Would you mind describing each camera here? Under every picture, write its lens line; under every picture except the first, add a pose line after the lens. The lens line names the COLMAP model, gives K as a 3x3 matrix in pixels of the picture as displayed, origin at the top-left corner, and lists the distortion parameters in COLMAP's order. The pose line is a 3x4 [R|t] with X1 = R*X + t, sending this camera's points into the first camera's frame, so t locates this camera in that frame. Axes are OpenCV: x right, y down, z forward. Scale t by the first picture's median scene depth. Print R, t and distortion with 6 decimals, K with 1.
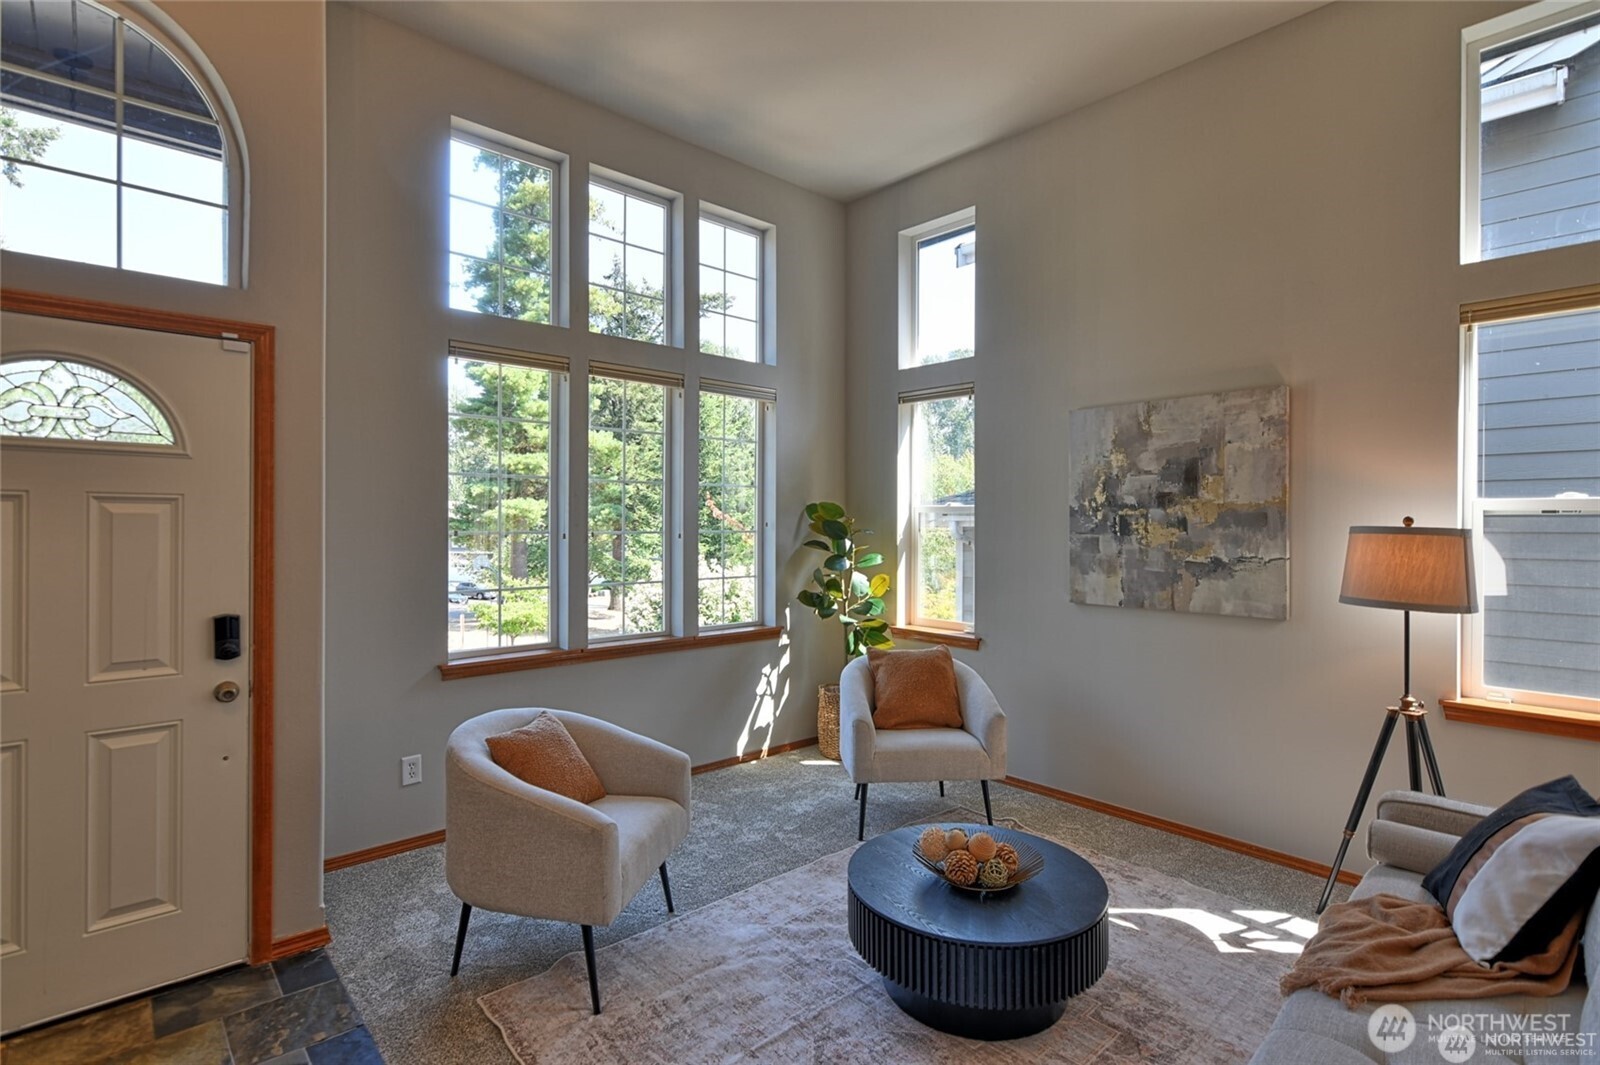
lens RADIAL K [[772.4, 0, 802.2], [0, 772.4, 522.4], [0, 0, 1]] dist [-0.000801, -0.000020]
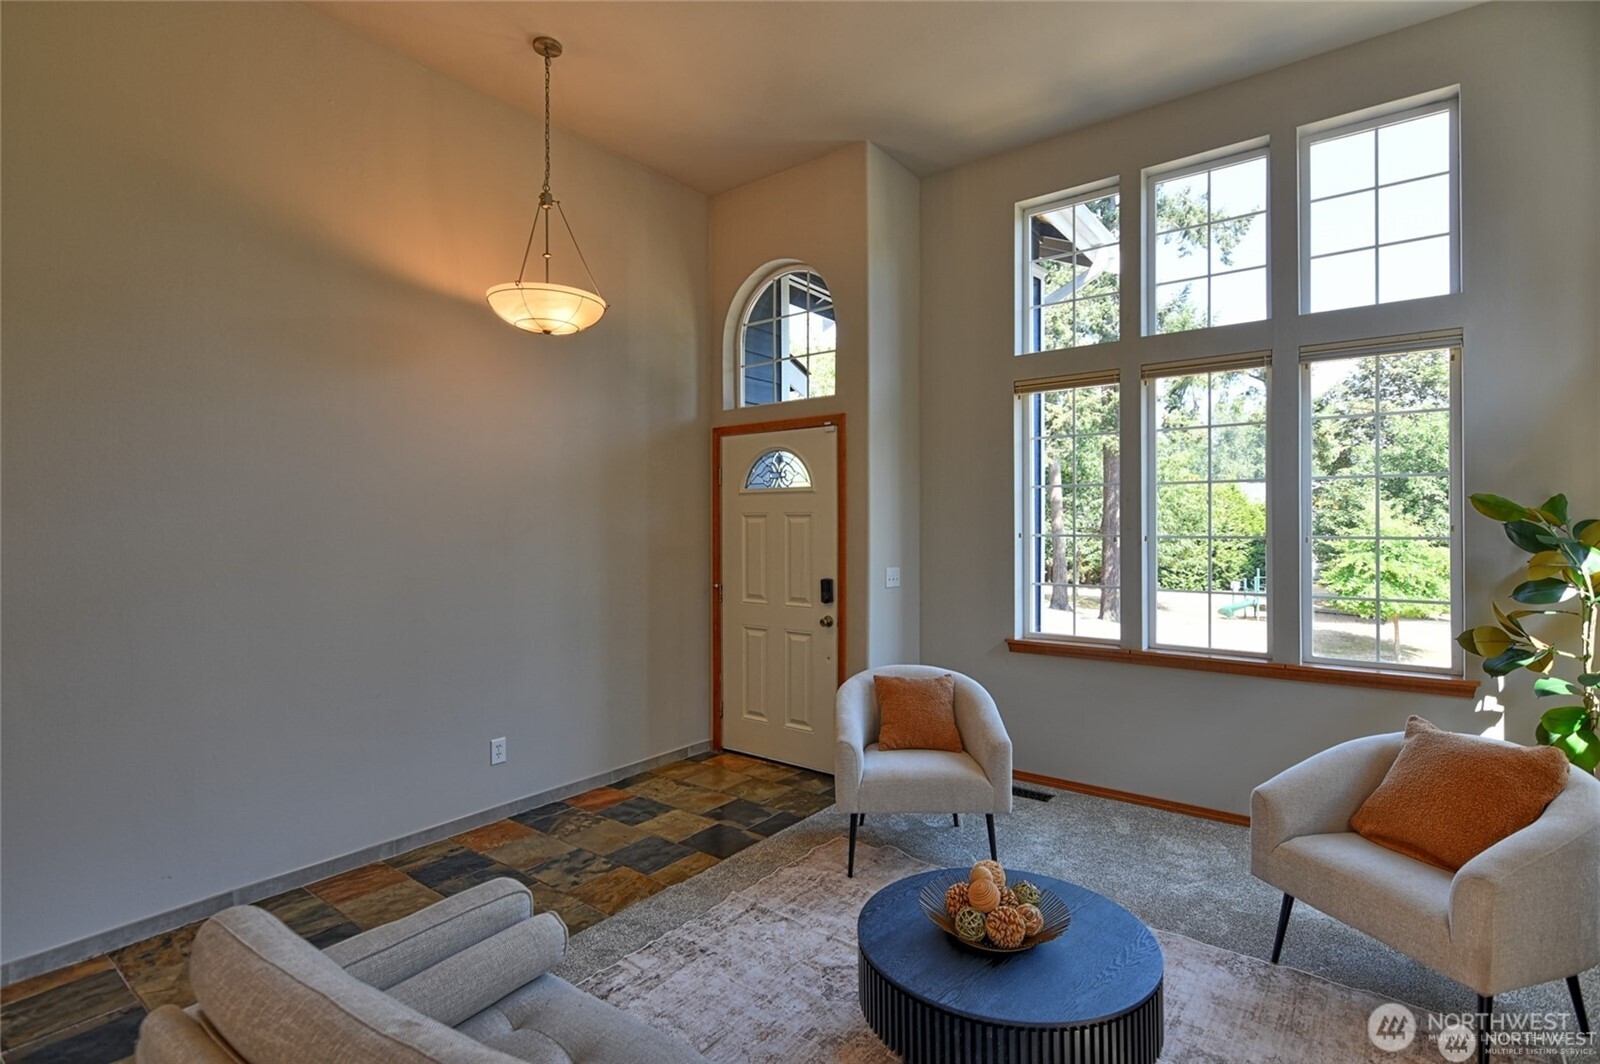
lens RADIAL K [[772.4, 0, 801.7], [0, 772.4, 529.8], [0, 0, 1]] dist [-0.000801, -0.000020]
pose [[0.190571, 0.007369, -0.981646, 0.984425], [0.005133, 0.999951, 0.008503, -0.009373], [0.981660, -0.006659, 0.190523, 0.580156]]
